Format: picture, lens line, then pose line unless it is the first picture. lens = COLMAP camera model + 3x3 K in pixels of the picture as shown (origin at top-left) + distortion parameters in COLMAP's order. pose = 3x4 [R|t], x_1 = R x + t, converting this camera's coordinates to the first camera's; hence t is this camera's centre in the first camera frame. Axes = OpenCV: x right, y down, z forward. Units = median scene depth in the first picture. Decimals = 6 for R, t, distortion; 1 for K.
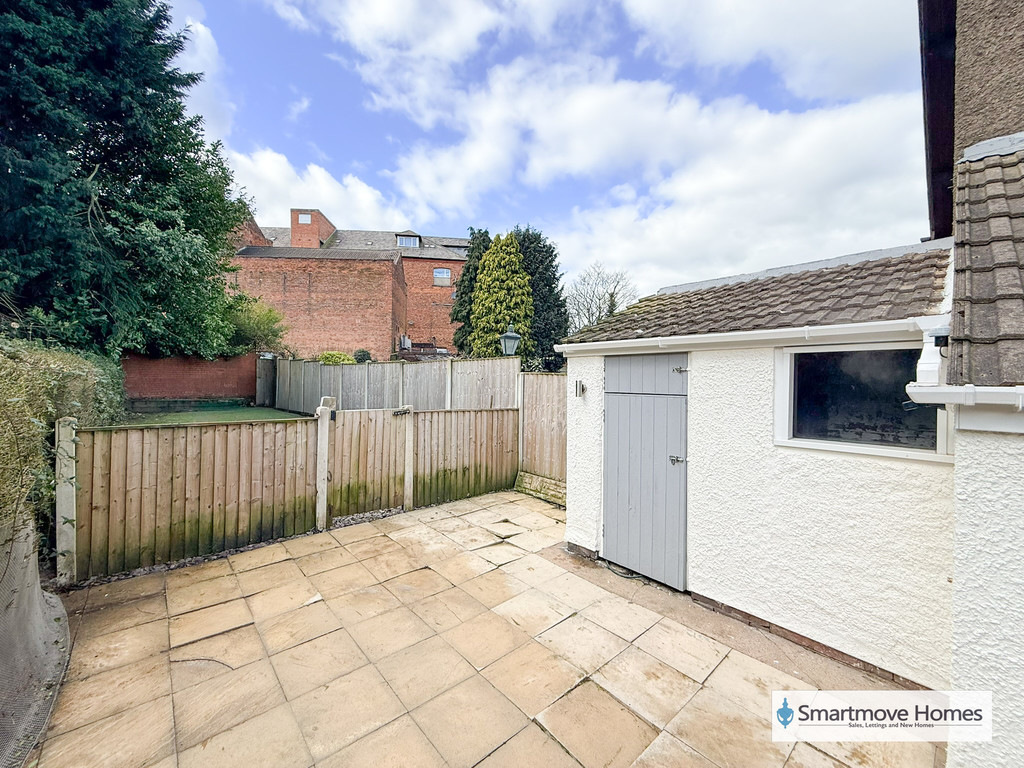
lens RADIAL K [[407.0, 0, 508.9], [0, 407.0, 382.8], [0, 0, 1]] dist [-0.000323, 0.000096]
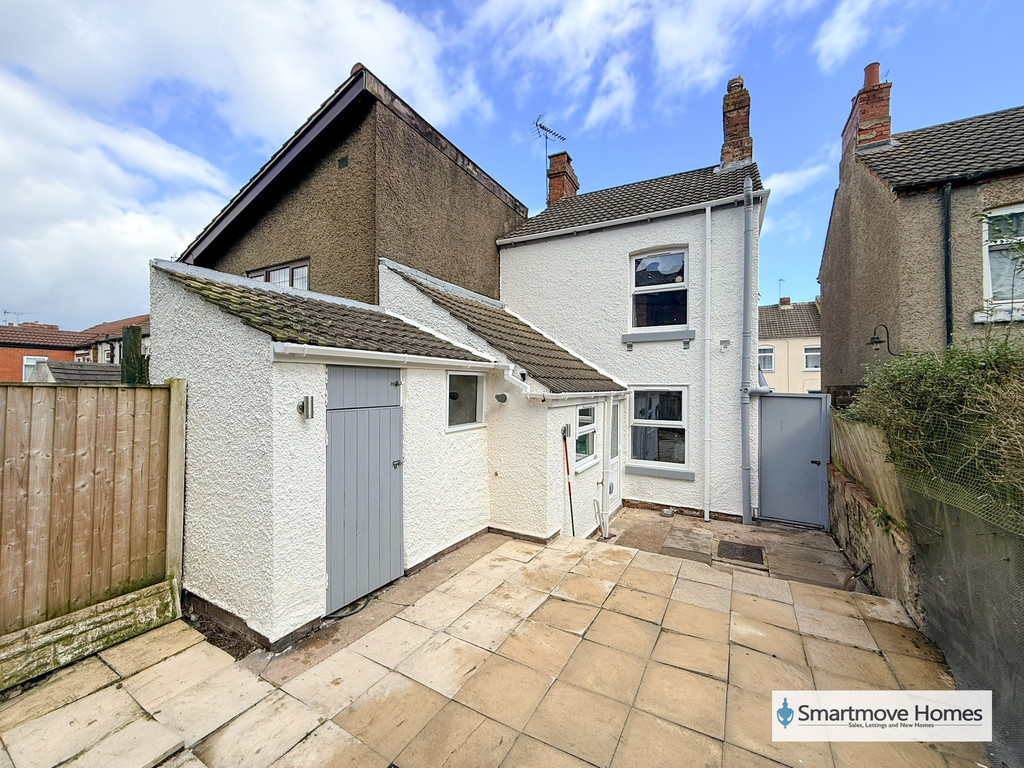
lens RADIAL K [[407.0, 0, 508.9], [0, 407.0, 382.8], [0, 0, 1]] dist [-0.000323, 0.000096]
pose [[-0.315299, -0.005992, 0.948973, -0.181299], [0.004860, 0.999957, 0.007929, -0.009885], [-0.948980, 0.007112, -0.315256, 0.256162]]
